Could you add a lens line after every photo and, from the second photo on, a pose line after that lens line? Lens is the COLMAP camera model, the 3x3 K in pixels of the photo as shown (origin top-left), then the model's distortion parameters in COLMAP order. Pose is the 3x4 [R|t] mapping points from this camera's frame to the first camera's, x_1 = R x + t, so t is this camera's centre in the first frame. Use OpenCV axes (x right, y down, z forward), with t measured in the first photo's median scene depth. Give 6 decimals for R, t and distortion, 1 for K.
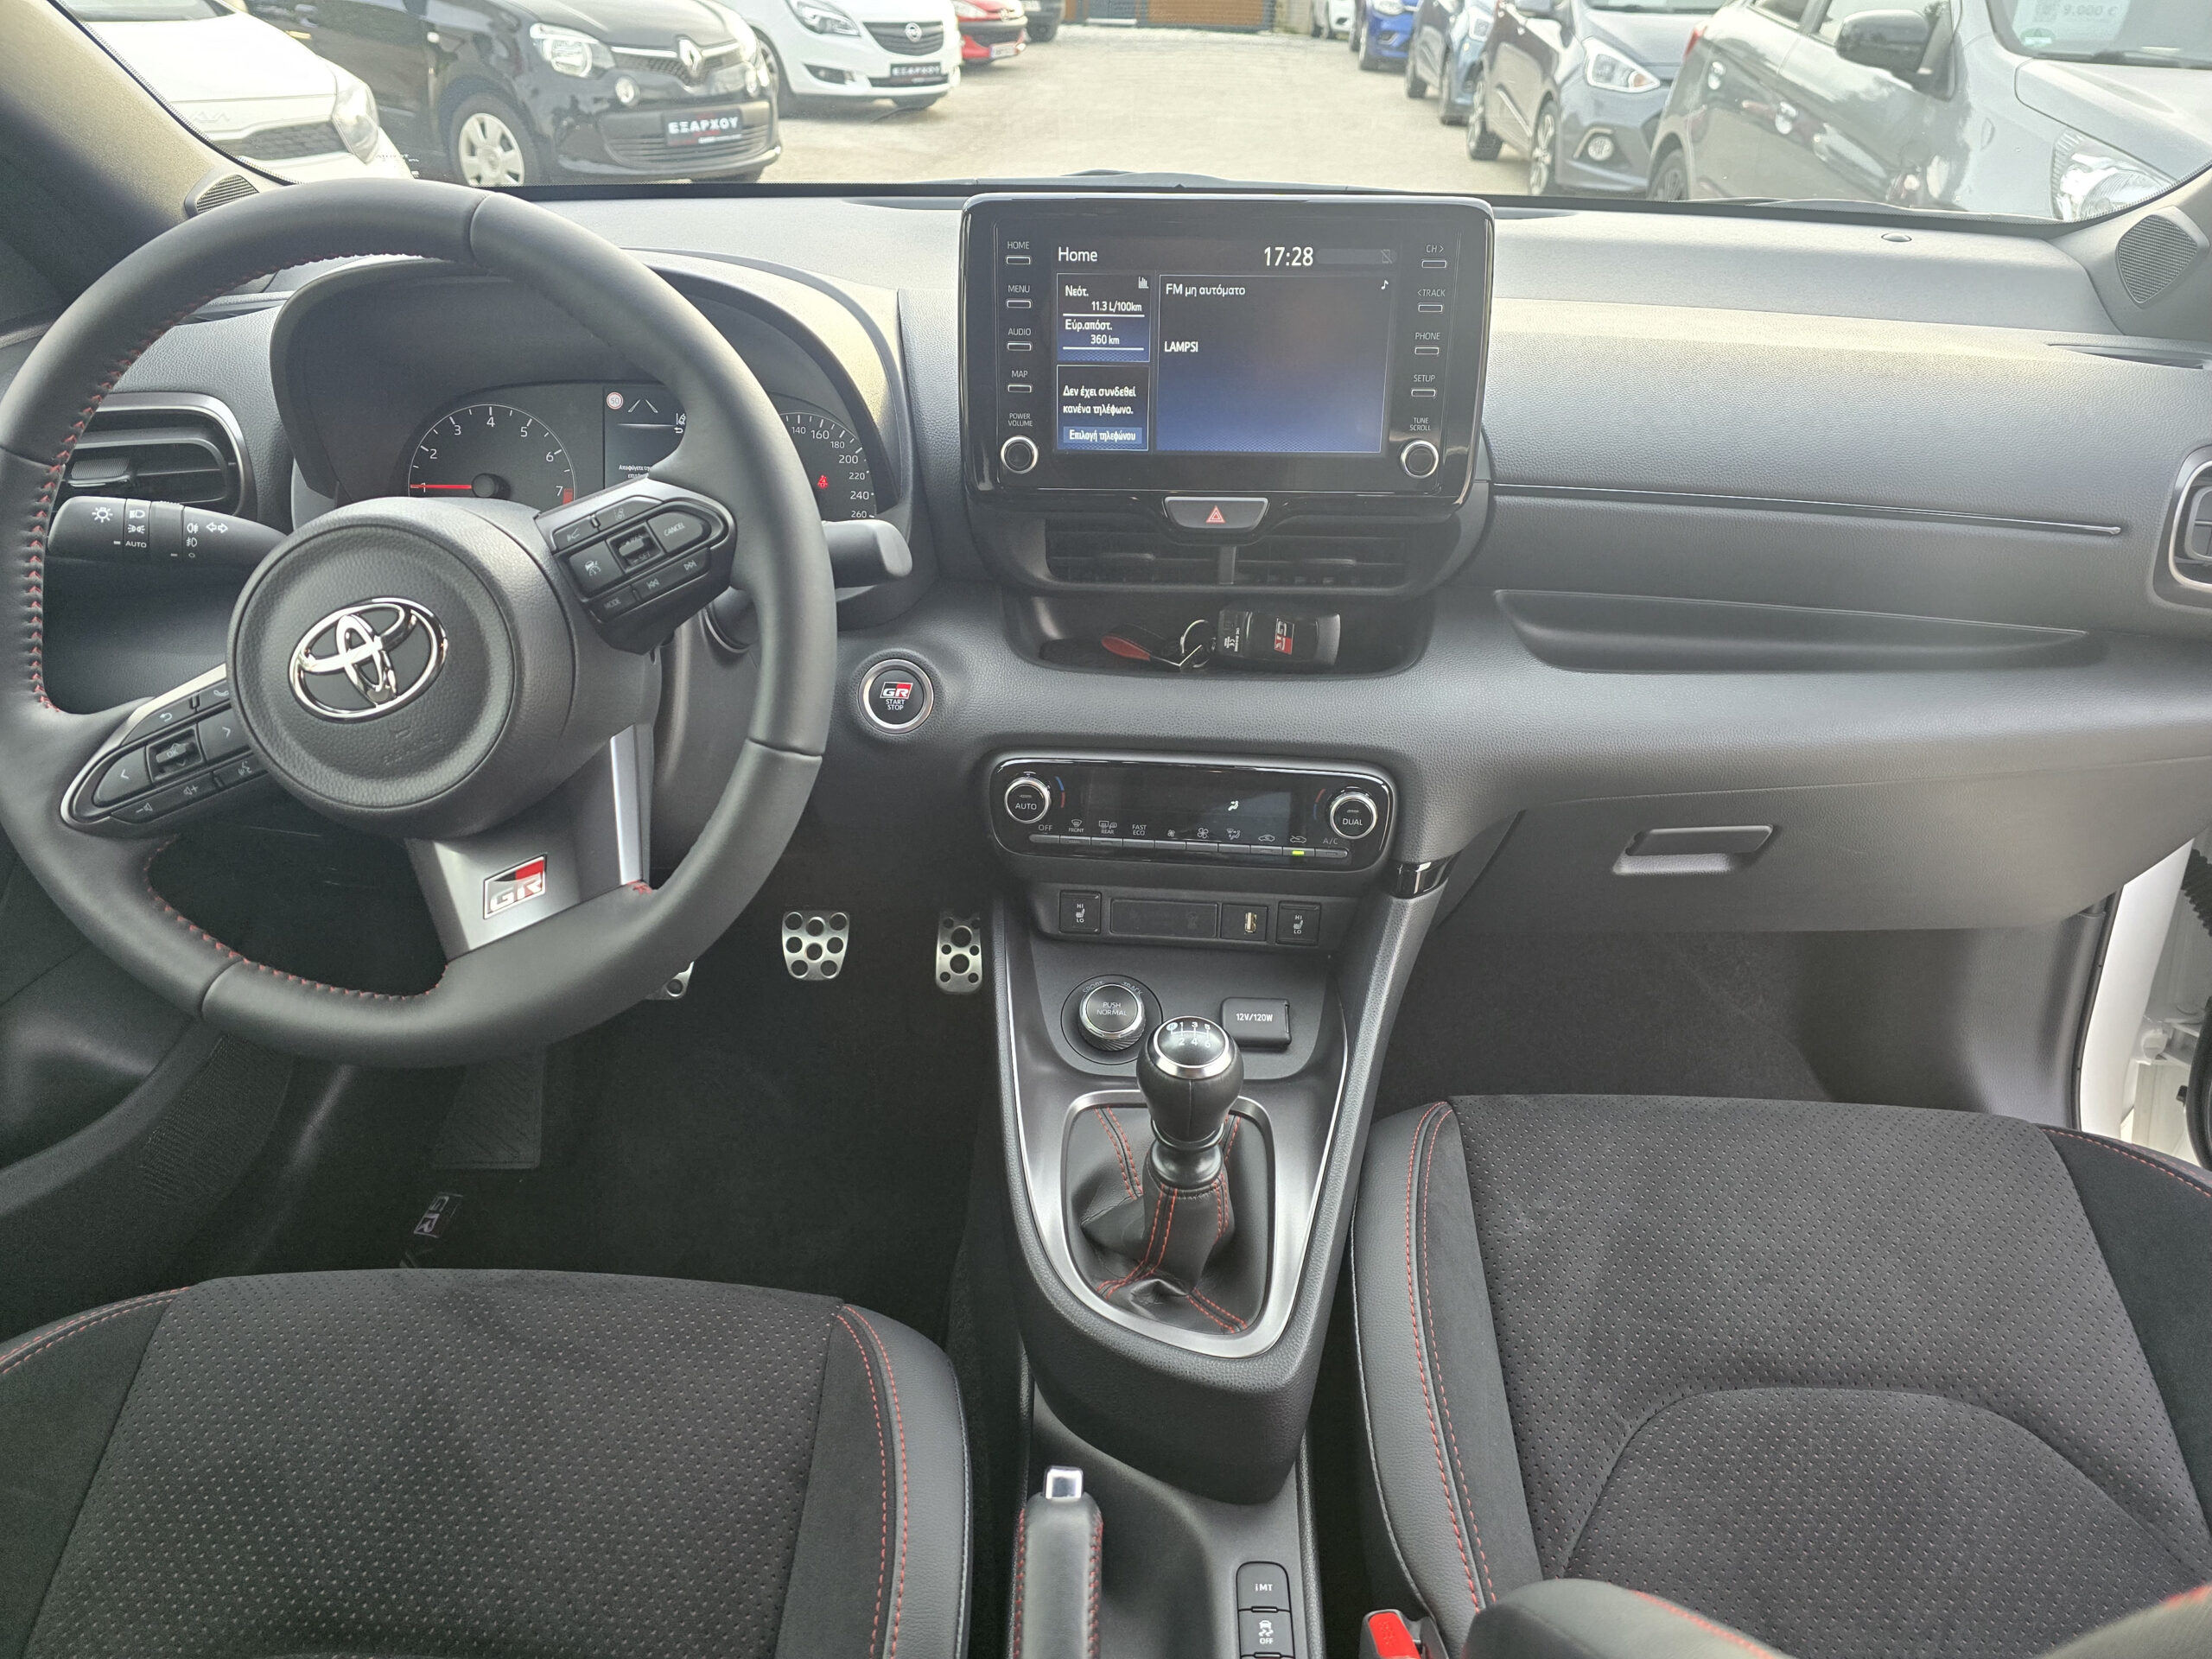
lens RADIAL K [[1478.1, 0, 1102.0], [0, 1478.1, 817.9], [0, 0, 1]] dist [0.075835, -0.079834]
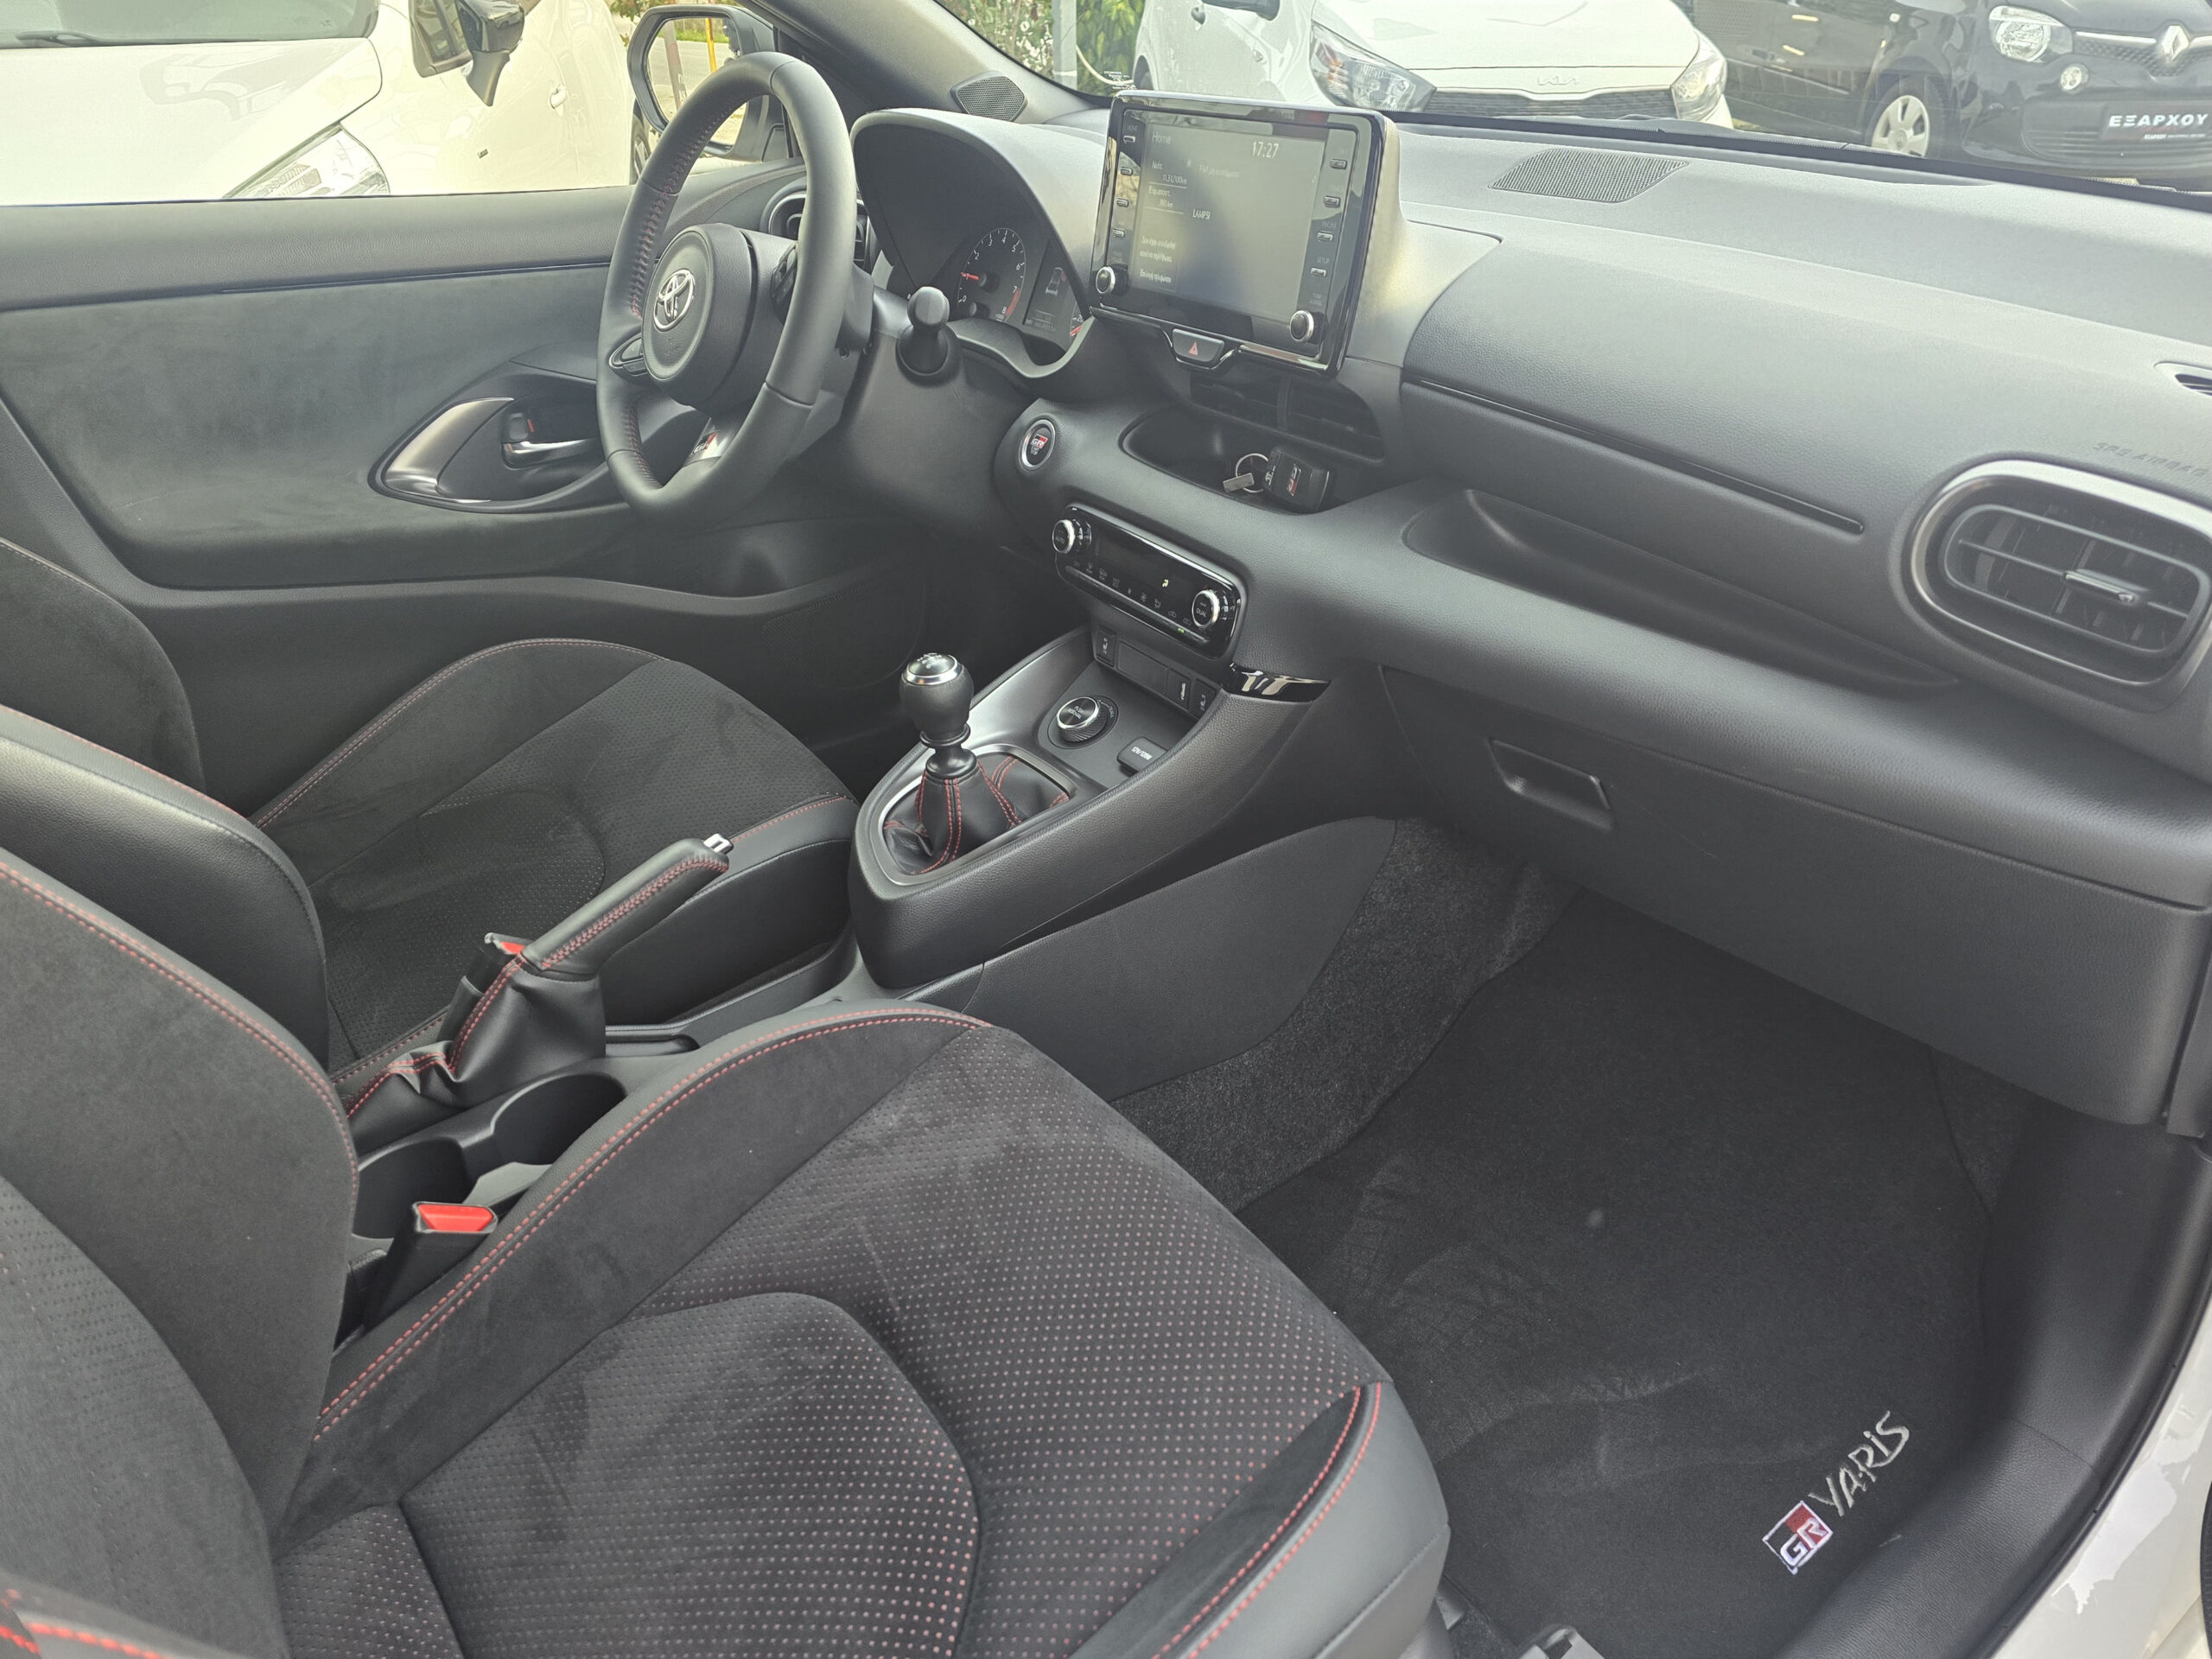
lens RADIAL K [[1478.1, 0, 1102.0], [0, 1478.1, 817.9], [0, 0, 1]] dist [0.075835, -0.079834]
pose [[0.618940, 0.377255, -0.688907, 1.025522], [-0.371891, 0.913310, 0.166020, -0.014696], [0.691817, 0.153442, 0.705581, 0.082722]]
